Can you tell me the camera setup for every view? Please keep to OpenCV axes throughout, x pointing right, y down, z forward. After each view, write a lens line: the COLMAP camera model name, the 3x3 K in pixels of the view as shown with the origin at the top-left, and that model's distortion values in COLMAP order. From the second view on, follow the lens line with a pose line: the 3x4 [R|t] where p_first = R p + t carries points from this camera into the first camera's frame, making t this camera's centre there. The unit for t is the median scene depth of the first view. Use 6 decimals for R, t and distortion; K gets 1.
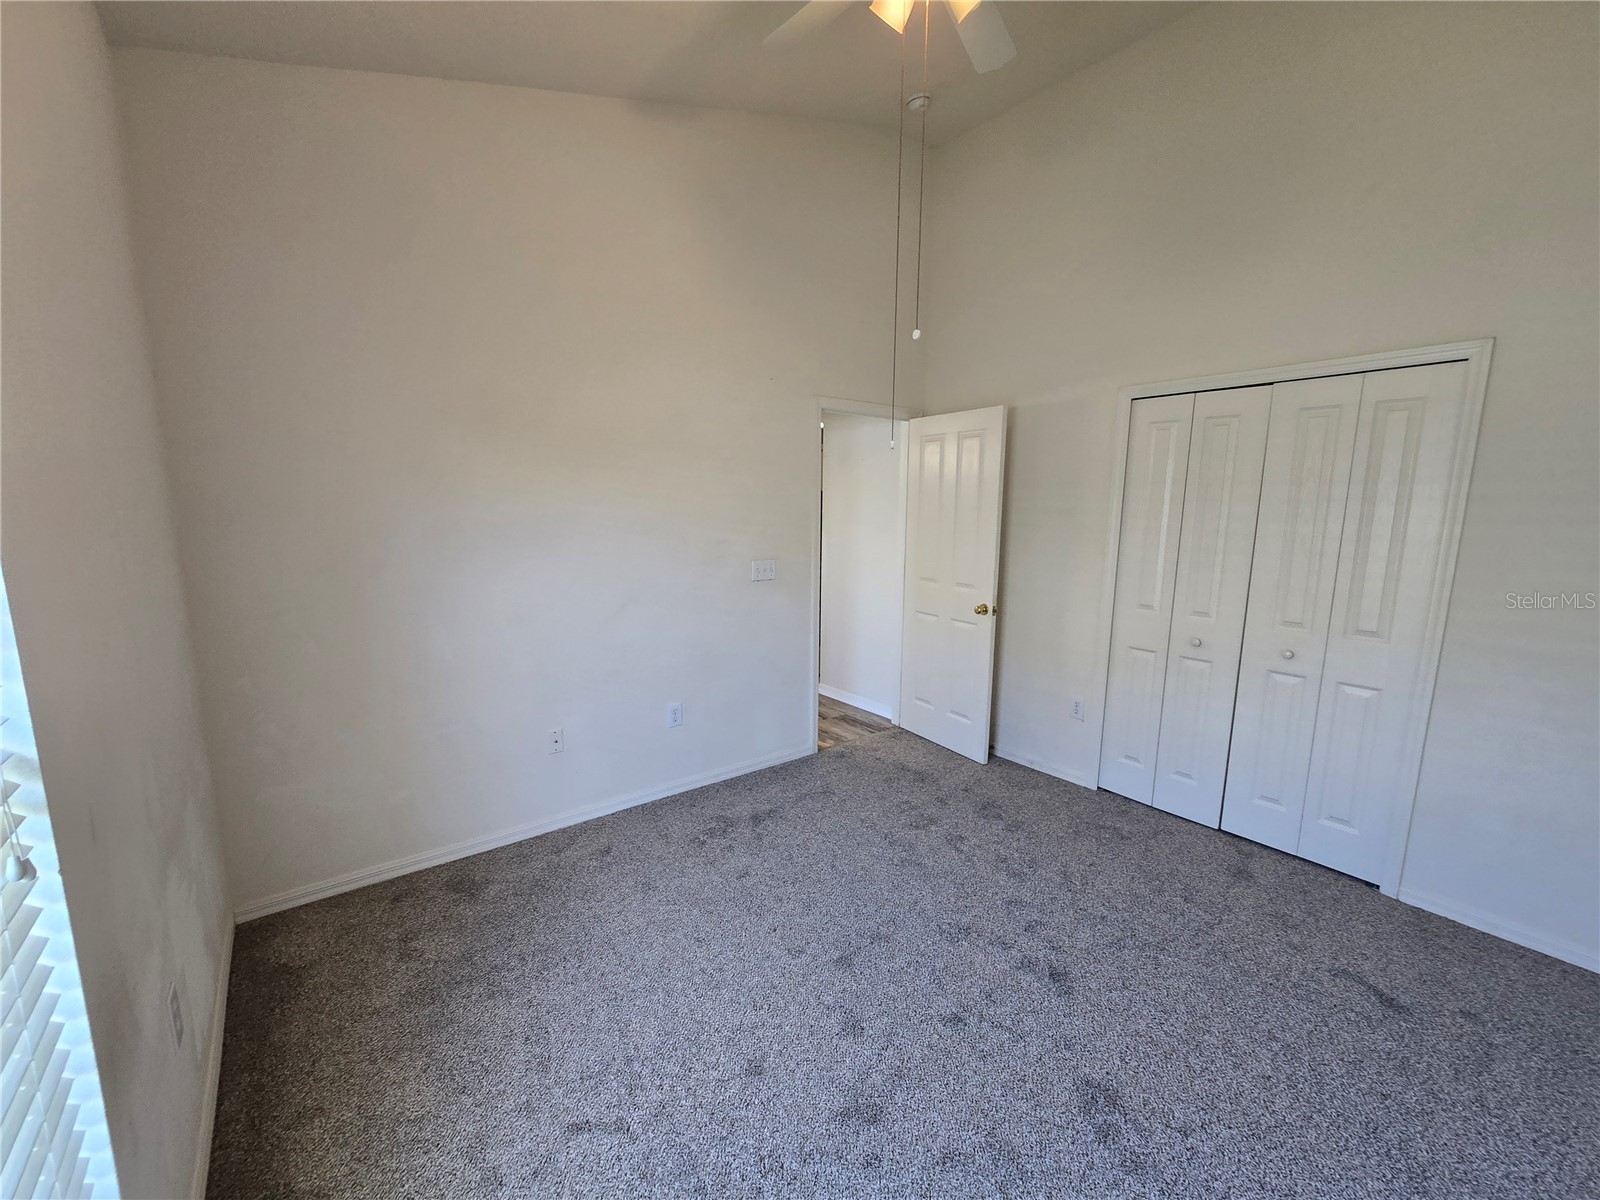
lens RADIAL K [[655.9, 0, 809.0], [0, 655.9, 609.3], [0, 0, 1]] dist [-0.002863, -0.000862]
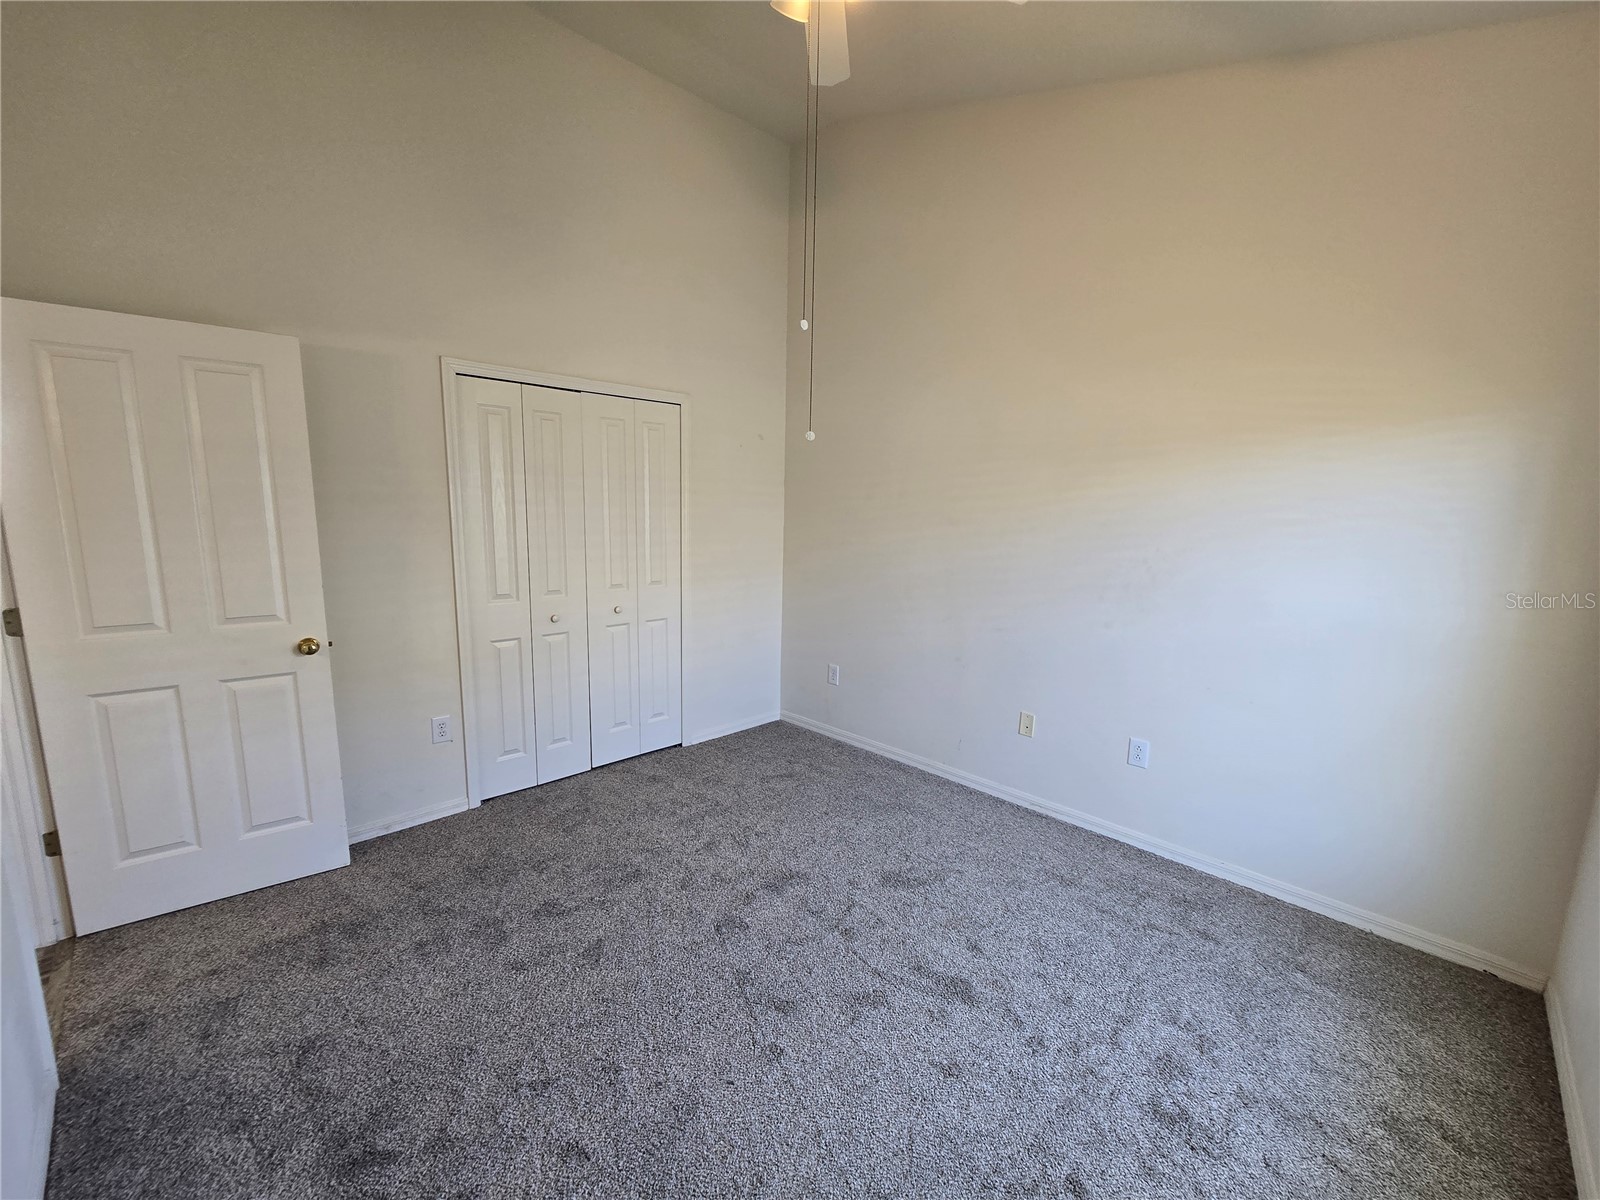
lens RADIAL K [[655.9, 0, 799.7], [0, 655.9, 604.5], [0, 0, 1]] dist [-0.002863, -0.000862]
pose [[-0.112238, -0.163726, 0.980100, -0.542485], [0.136116, 0.974502, 0.178379, -0.115146], [-0.984314, 0.153428, -0.087091, 0.717624]]
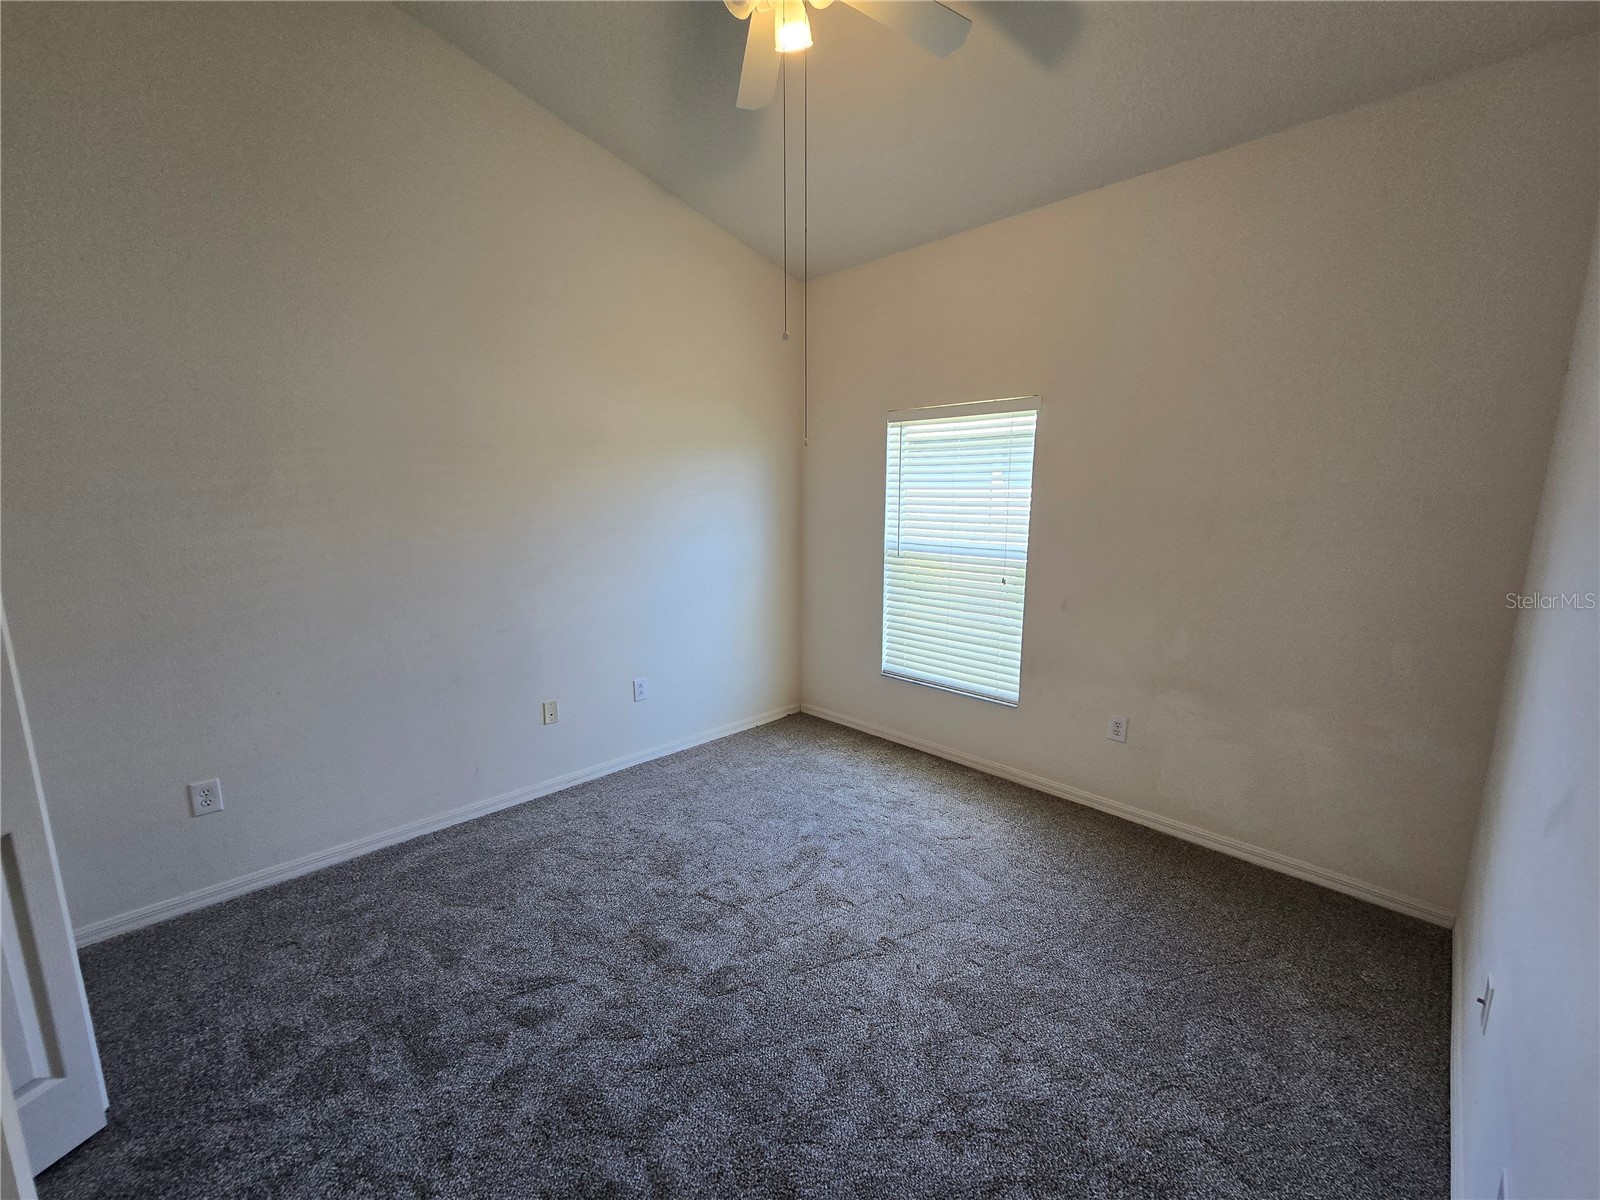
lens RADIAL K [[655.9, 0, 802.6], [0, 655.9, 599.1], [0, 0, 1]] dist [-0.002863, -0.000862]
pose [[-0.993253, 0.012778, -0.115259, 0.164005], [-0.024083, 0.949512, 0.312803, -0.216720], [0.113437, 0.313469, -0.942799, 1.328326]]
